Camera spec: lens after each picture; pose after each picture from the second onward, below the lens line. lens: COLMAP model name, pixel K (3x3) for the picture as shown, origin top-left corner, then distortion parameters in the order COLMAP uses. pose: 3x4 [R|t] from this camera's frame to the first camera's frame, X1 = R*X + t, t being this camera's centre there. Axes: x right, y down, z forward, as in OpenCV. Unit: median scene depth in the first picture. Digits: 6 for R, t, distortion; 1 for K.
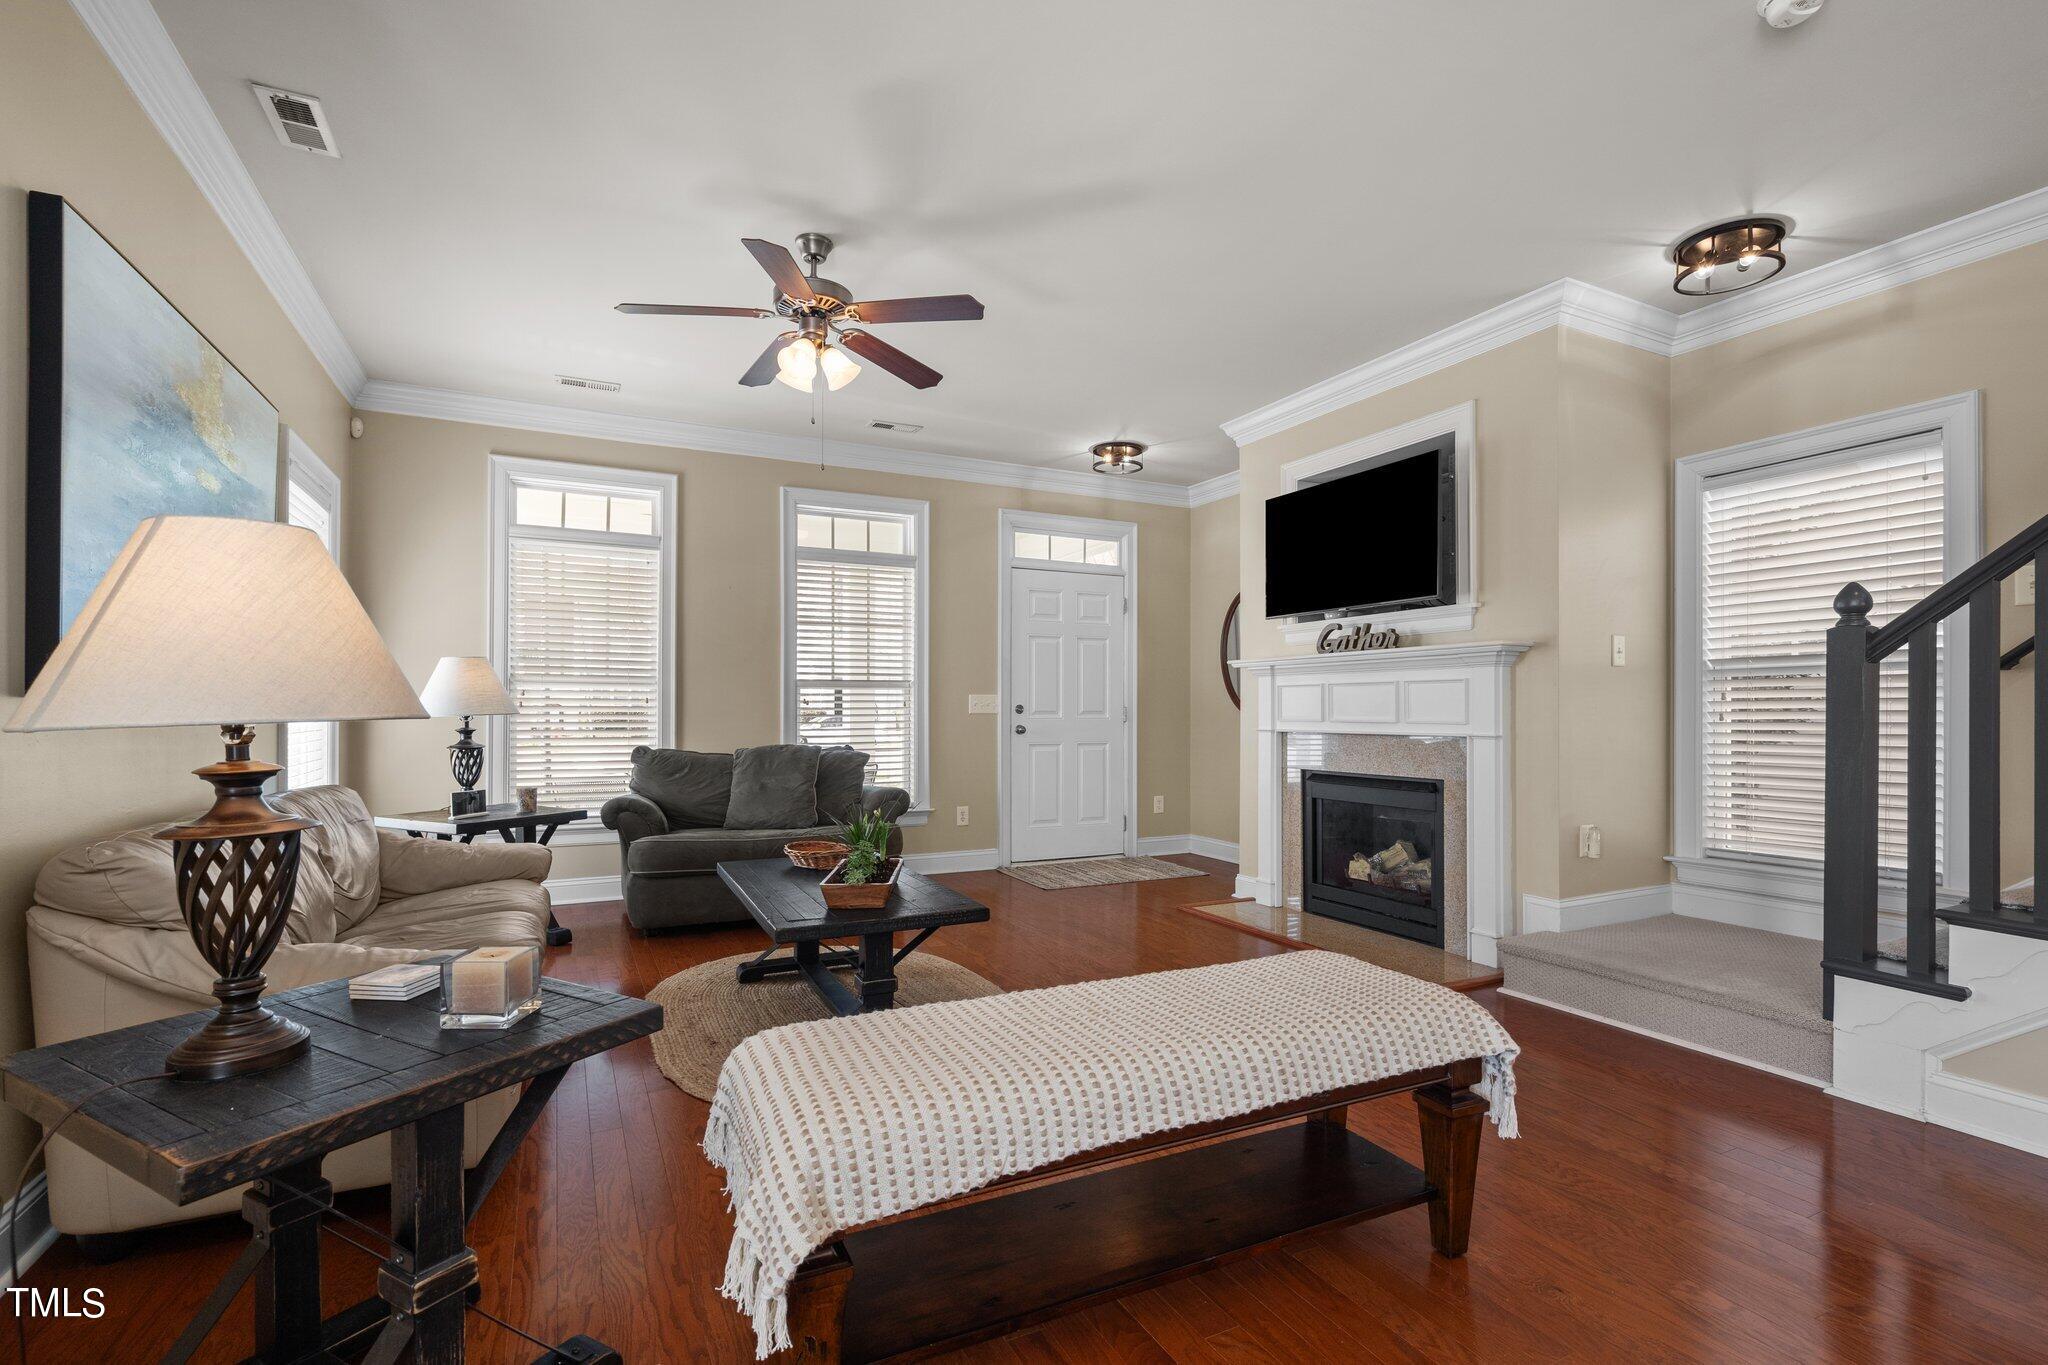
lens RADIAL K [[940.7, 0, 1028.4], [0, 940.7, 706.2], [0, 0, 1]] dist [-0.001235, 0.000384]
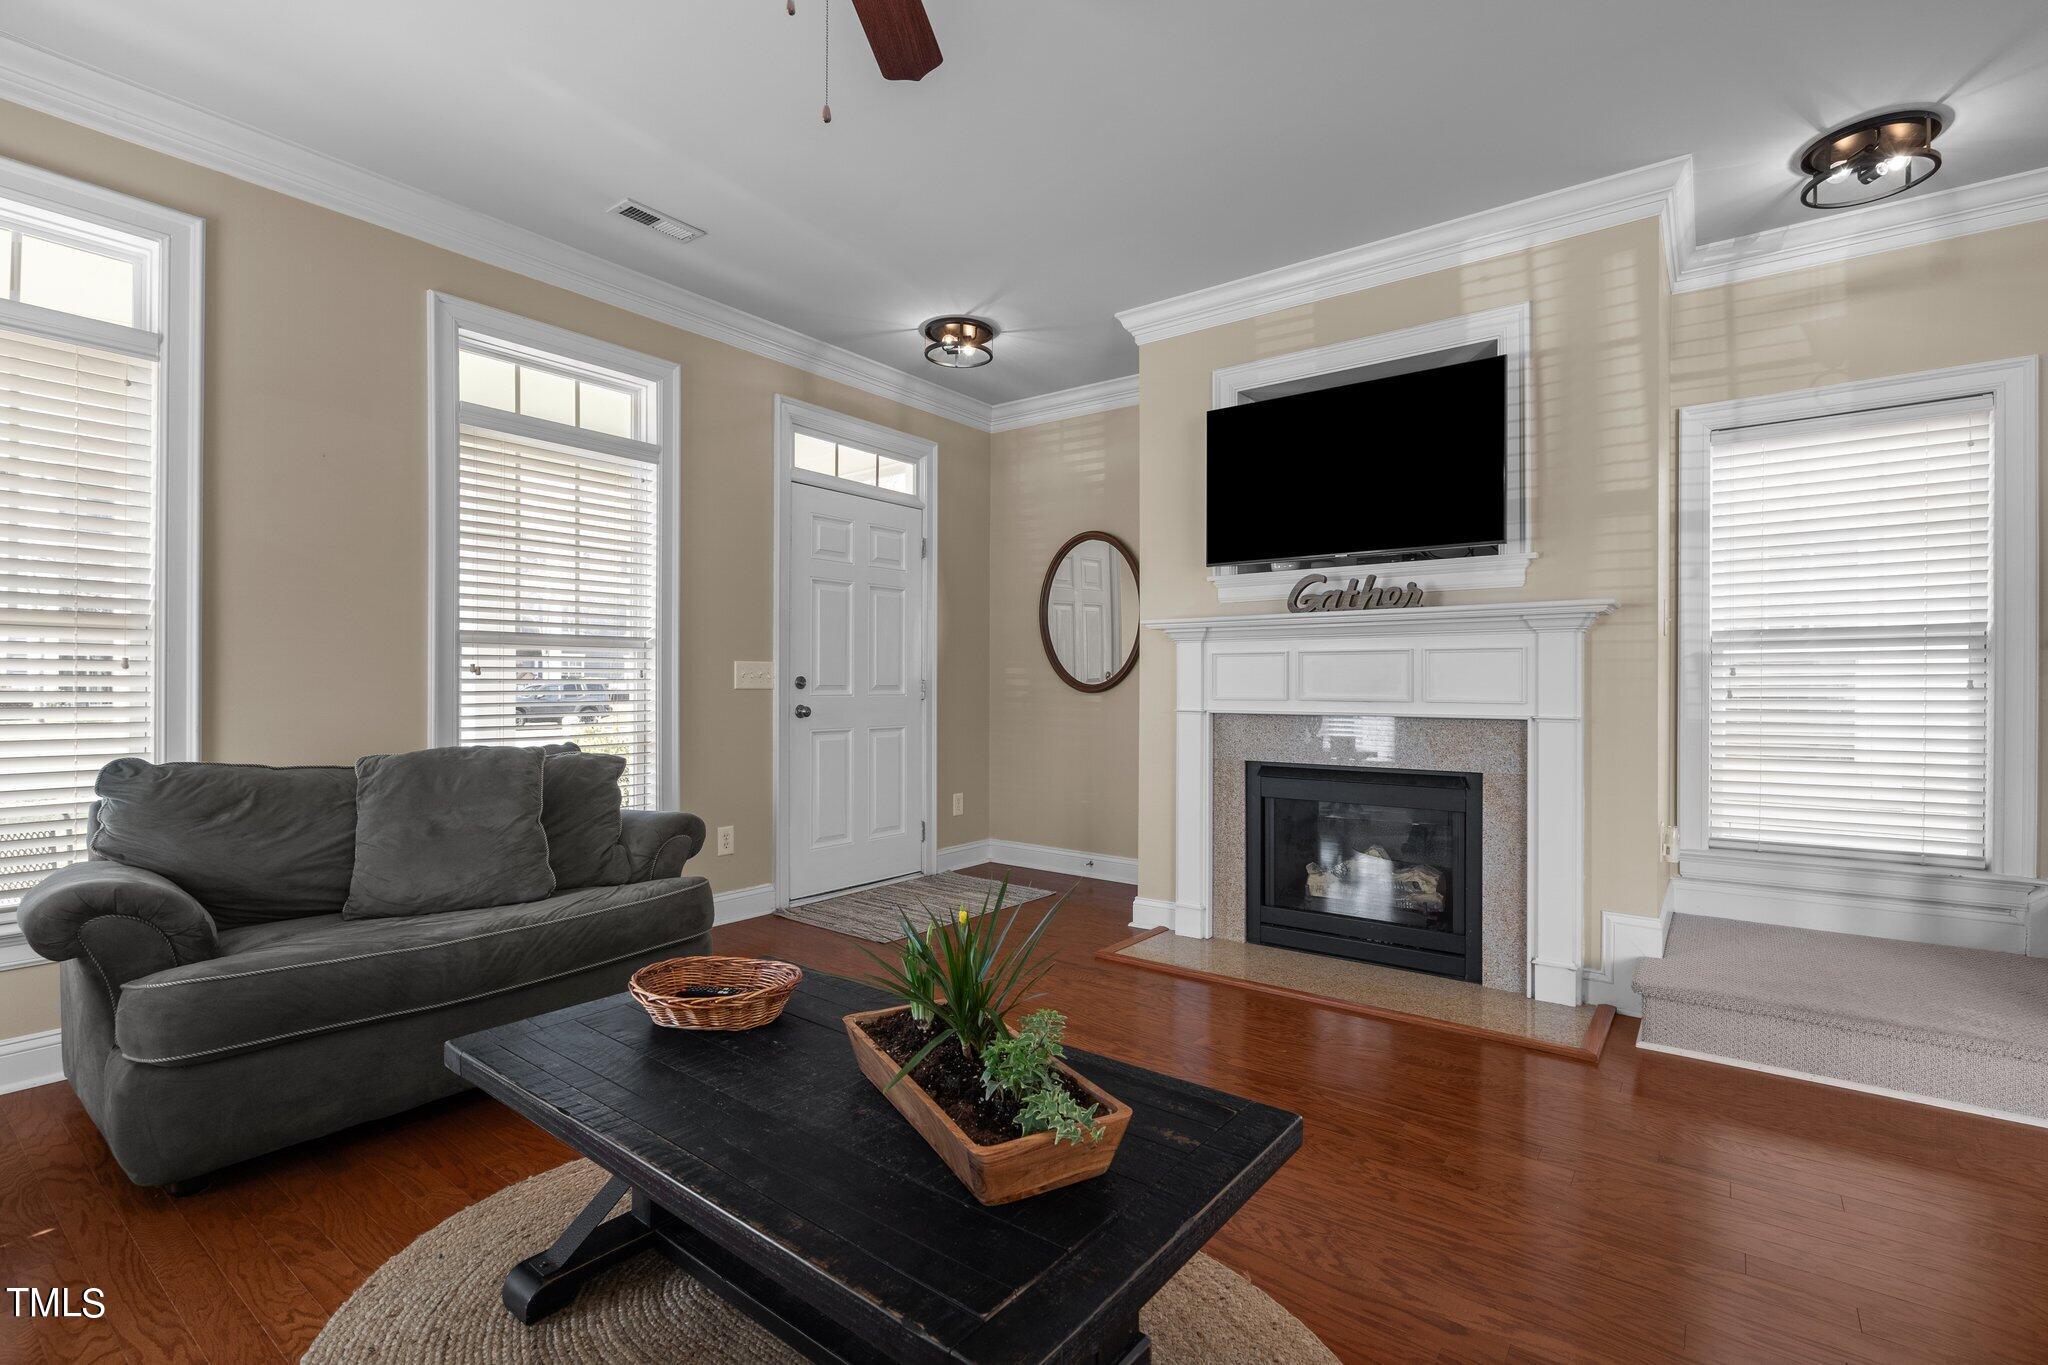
lens RADIAL K [[932.7, 0, 1031.8], [0, 932.7, 681.4], [0, 0, 1]] dist [-0.001769, 0.000922]
pose [[0.896673, 0.003577, 0.442679, -0.208796], [-0.004608, 0.999989, 0.001254, 0.000700], [-0.442669, -0.003164, 0.896679, 0.375264]]
